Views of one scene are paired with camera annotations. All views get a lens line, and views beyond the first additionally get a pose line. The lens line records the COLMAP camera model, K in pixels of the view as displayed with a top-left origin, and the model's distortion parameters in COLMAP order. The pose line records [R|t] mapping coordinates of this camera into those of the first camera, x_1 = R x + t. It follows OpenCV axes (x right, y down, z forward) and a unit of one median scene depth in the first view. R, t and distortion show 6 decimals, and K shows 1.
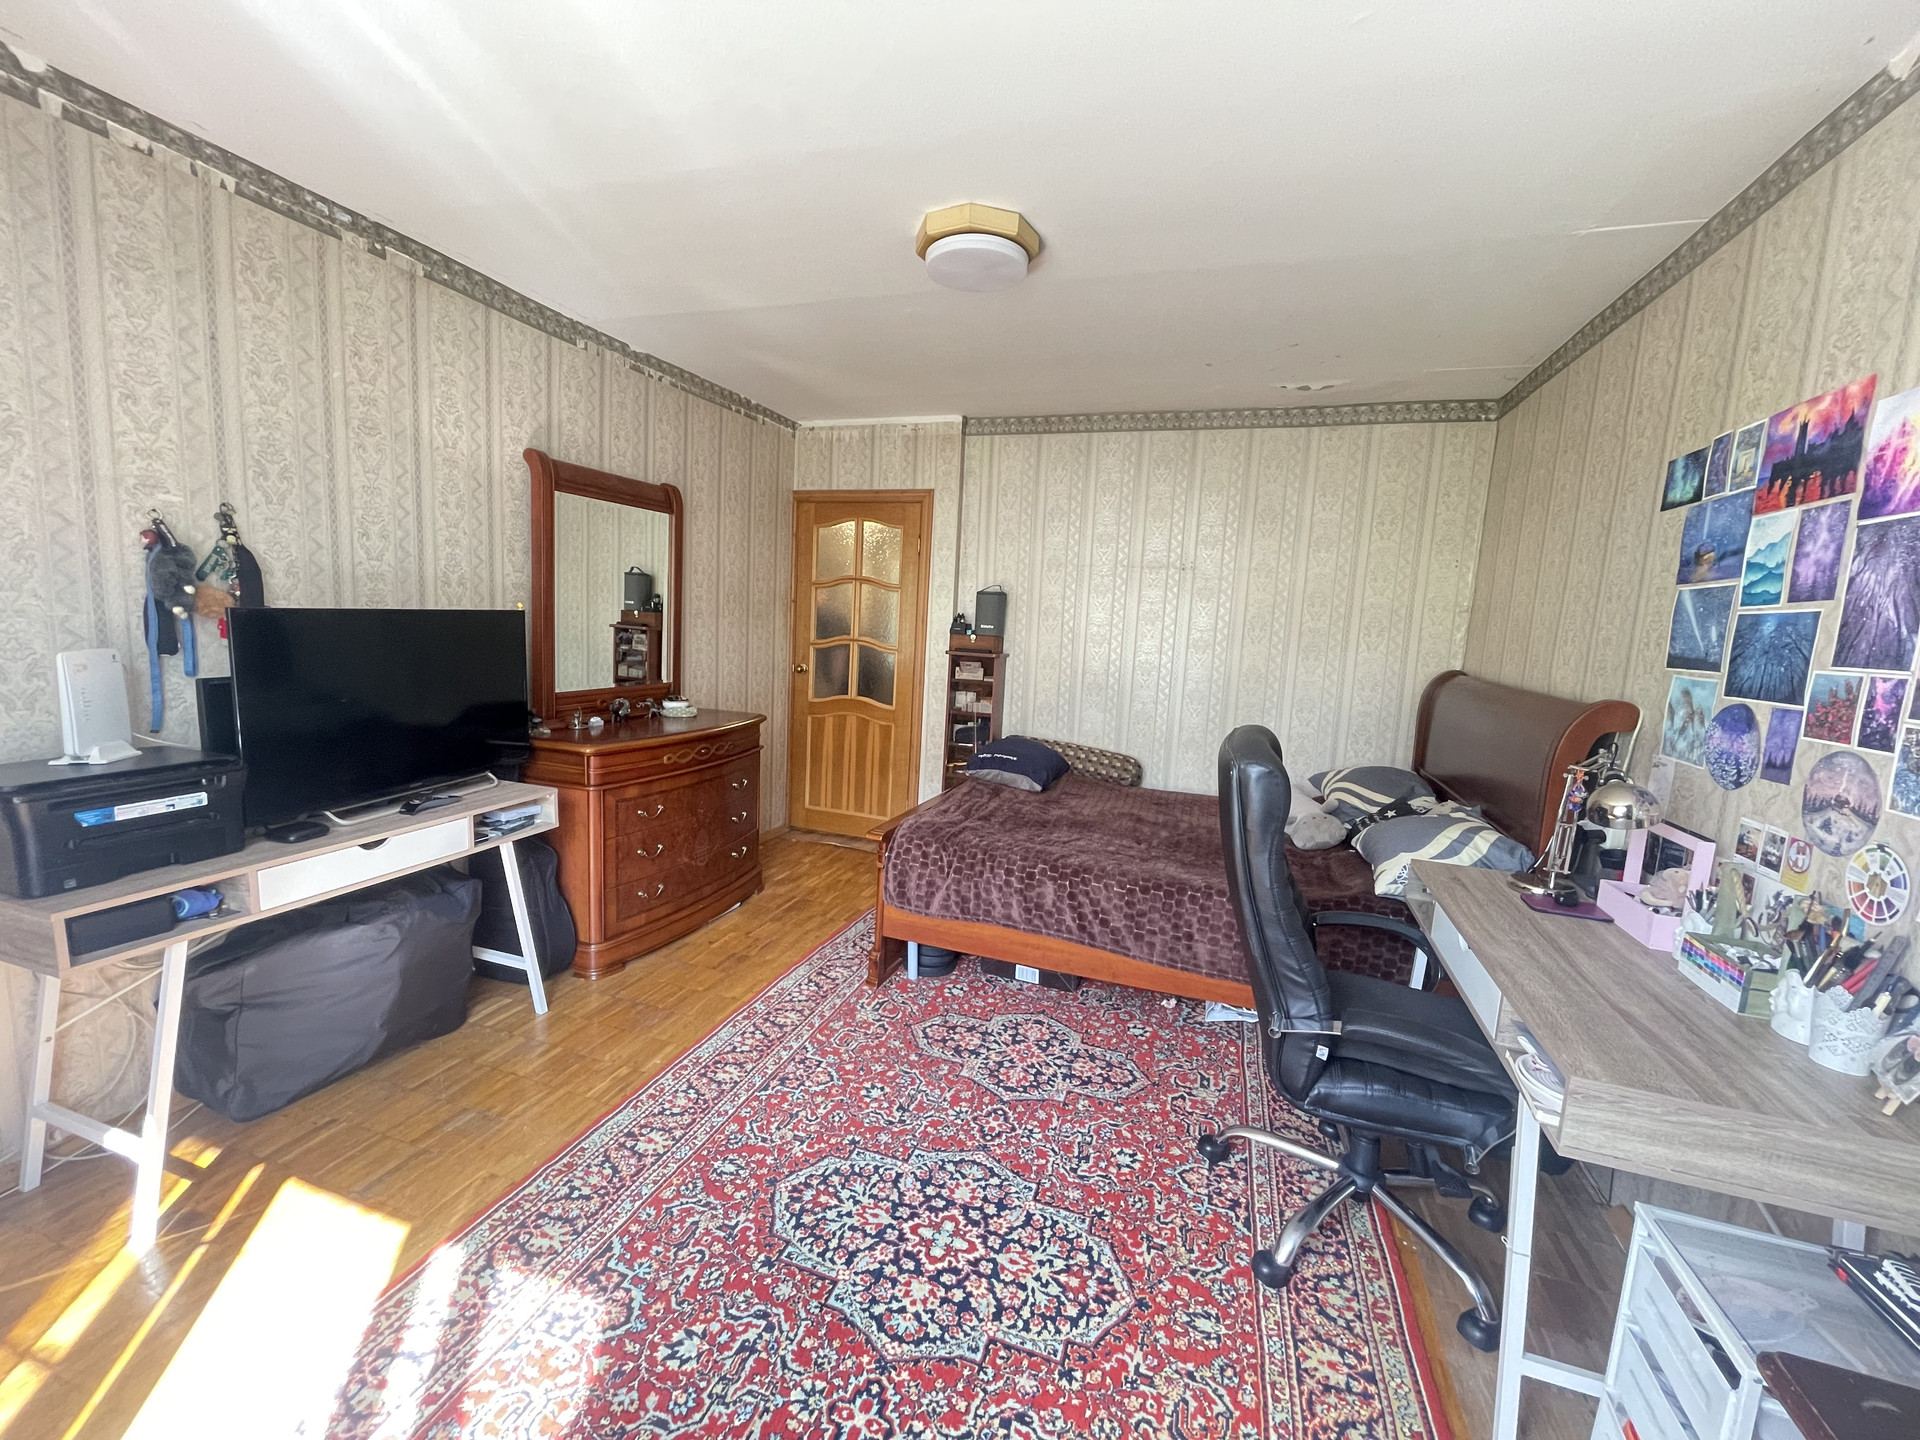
lens RADIAL K [[776.0, 0, 959.3], [0, 776.0, 719.2], [0, 0, 1]] dist [-0.009205, 0.001632]
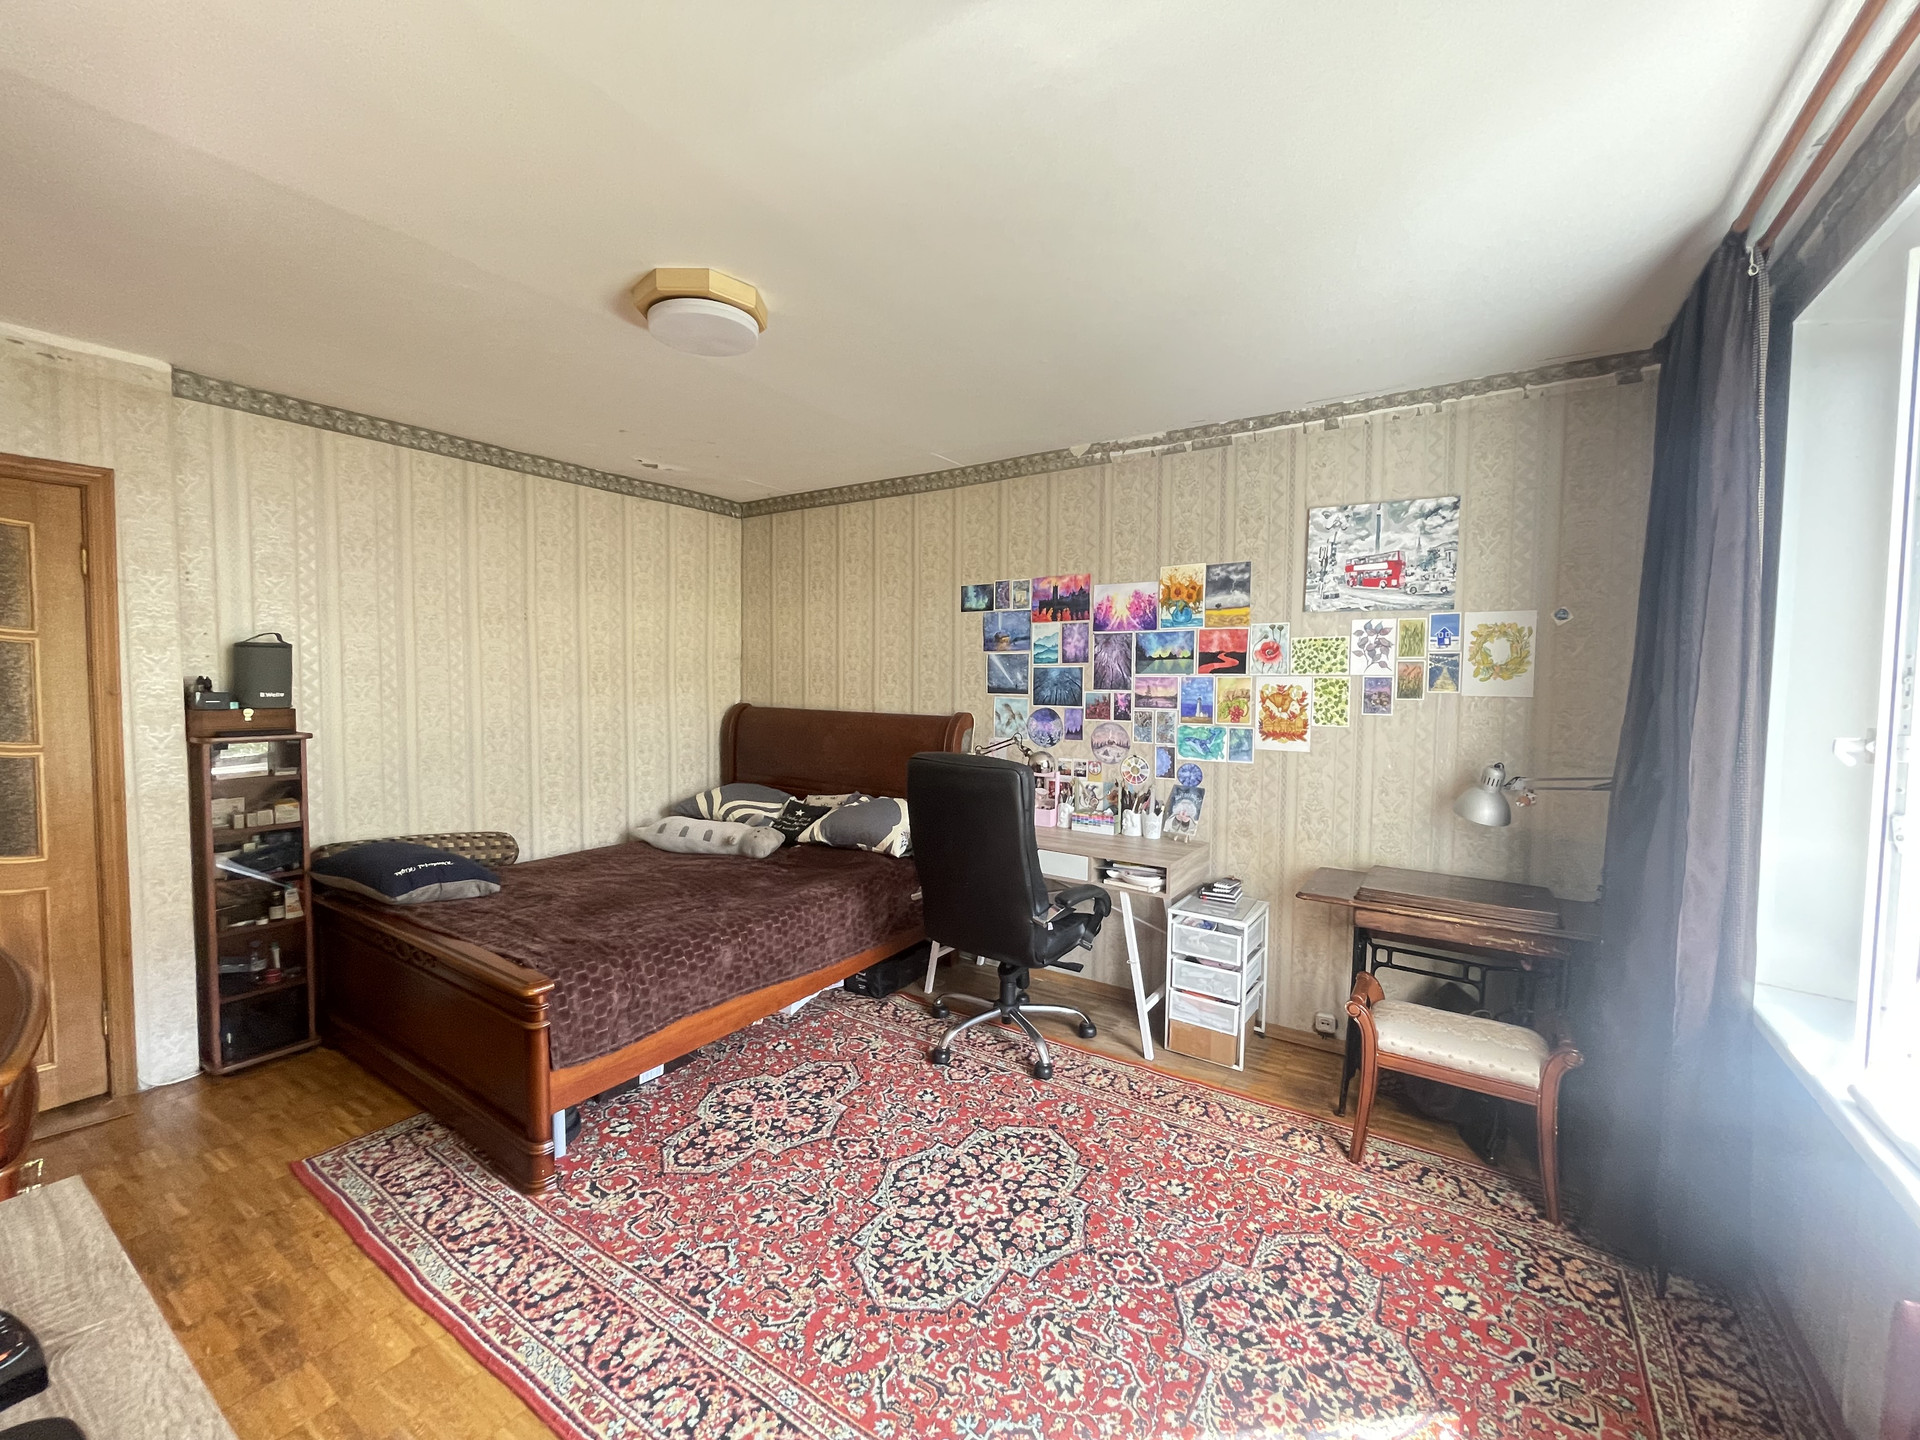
lens RADIAL K [[776.0, 0, 960.4], [0, 776.0, 713.0], [0, 0, 1]] dist [-0.009205, 0.001632]
pose [[0.252106, -0.093860, 0.963137, -1.169236], [0.129565, 0.989598, 0.062524, -0.174628], [-0.958987, 0.109027, 0.261644, 0.649956]]
